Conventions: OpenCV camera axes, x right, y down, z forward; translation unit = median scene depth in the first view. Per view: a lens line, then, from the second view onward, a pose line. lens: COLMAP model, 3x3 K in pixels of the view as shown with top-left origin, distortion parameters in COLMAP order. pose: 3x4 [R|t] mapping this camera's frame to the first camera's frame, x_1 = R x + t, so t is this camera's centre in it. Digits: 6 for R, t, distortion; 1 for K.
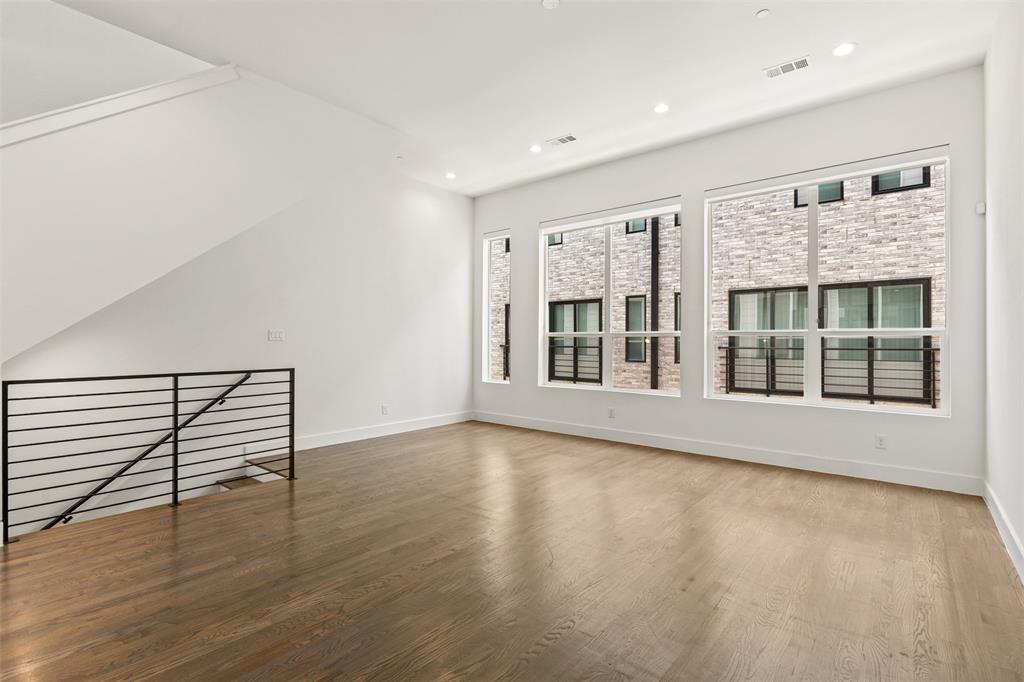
lens RADIAL K [[476.8, 0, 511.3], [0, 476.8, 340.3], [0, 0, 1]] dist [-0.001329, -0.002179]
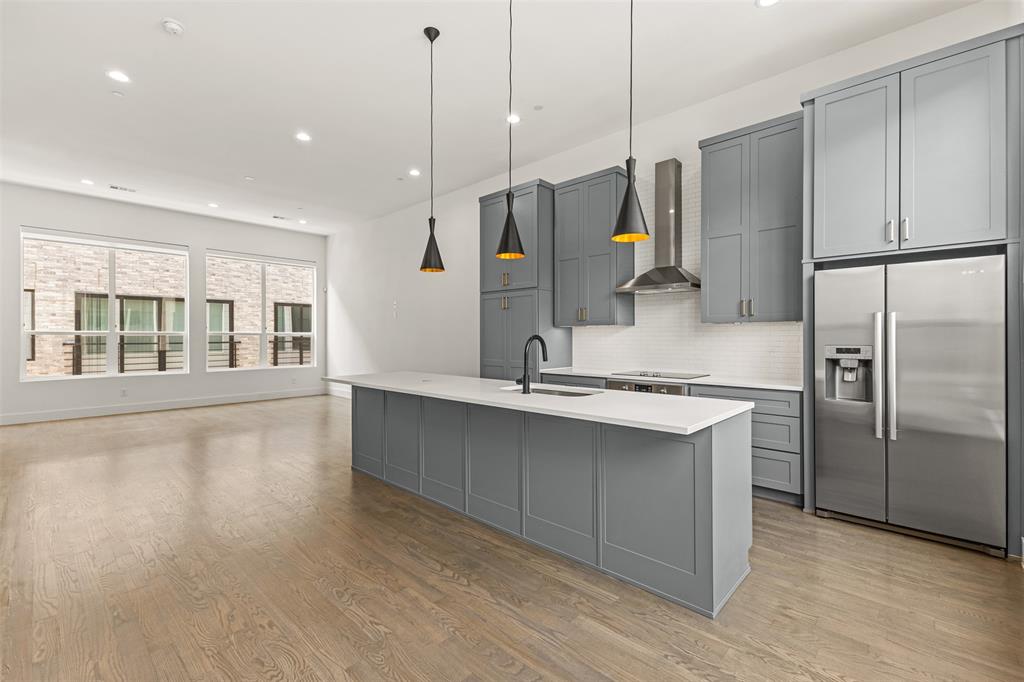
lens RADIAL K [[444.2, 0, 513.6], [0, 444.2, 338.3], [0, 0, 1]] dist [0.012385, -0.000426]
pose [[0.058567, -0.004769, 0.998272, -0.623337], [0.000953, 0.999988, 0.004721, -0.002106], [-0.998283, 0.000675, 0.058571, -0.097905]]
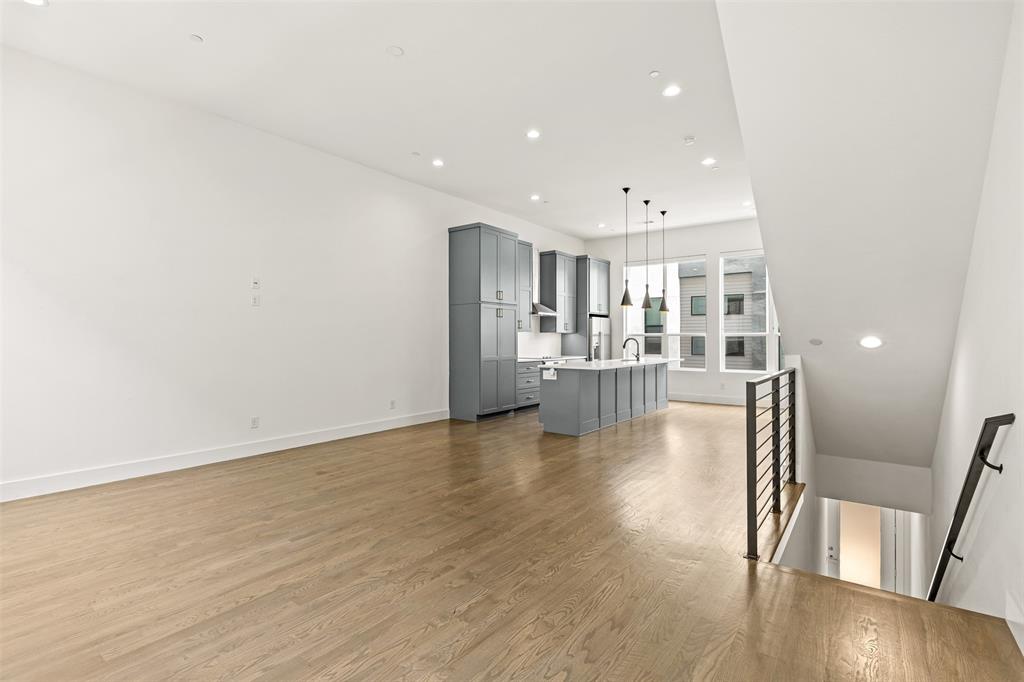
lens RADIAL K [[476.8, 0, 513.3], [0, 476.8, 337.1], [0, 0, 1]] dist [-0.001329, -0.002179]
pose [[-0.998638, -0.005224, -0.051908, -0.050374], [-0.004893, 0.999967, -0.006502, 0.001945], [0.051940, -0.006239, -0.998631, 0.744171]]
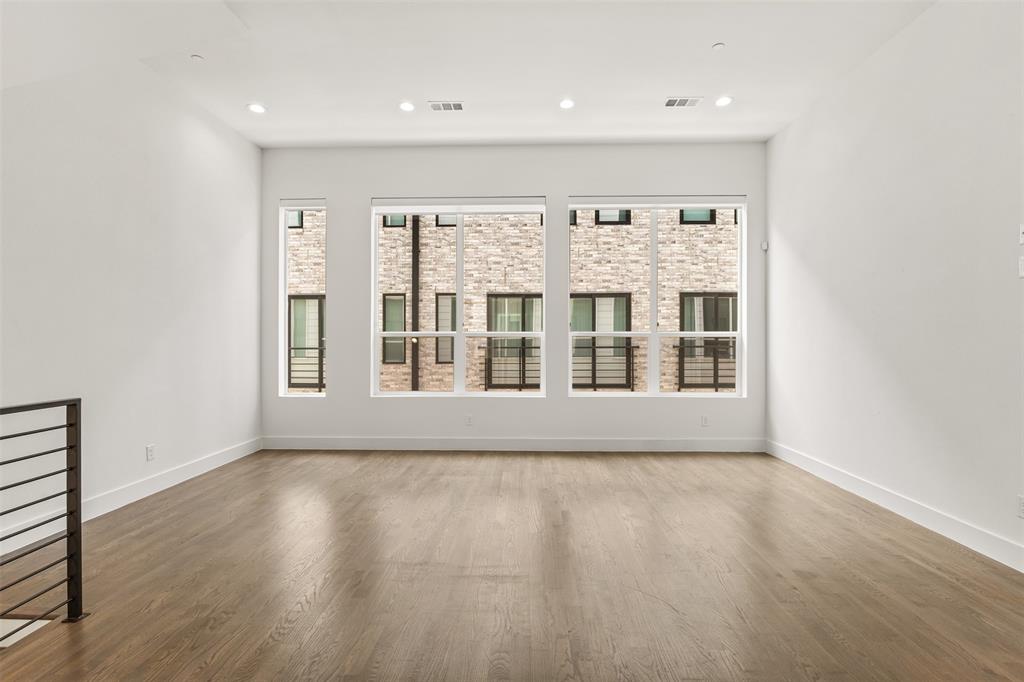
lens RADIAL K [[476.8, 0, 513.5], [0, 476.8, 340.7], [0, 0, 1]] dist [-0.001329, -0.002179]
pose [[0.784462, -0.002807, 0.620171, -0.187404], [0.002809, 0.999996, 0.000972, -0.000783], [-0.620171, 0.000980, 0.784466, 0.147427]]
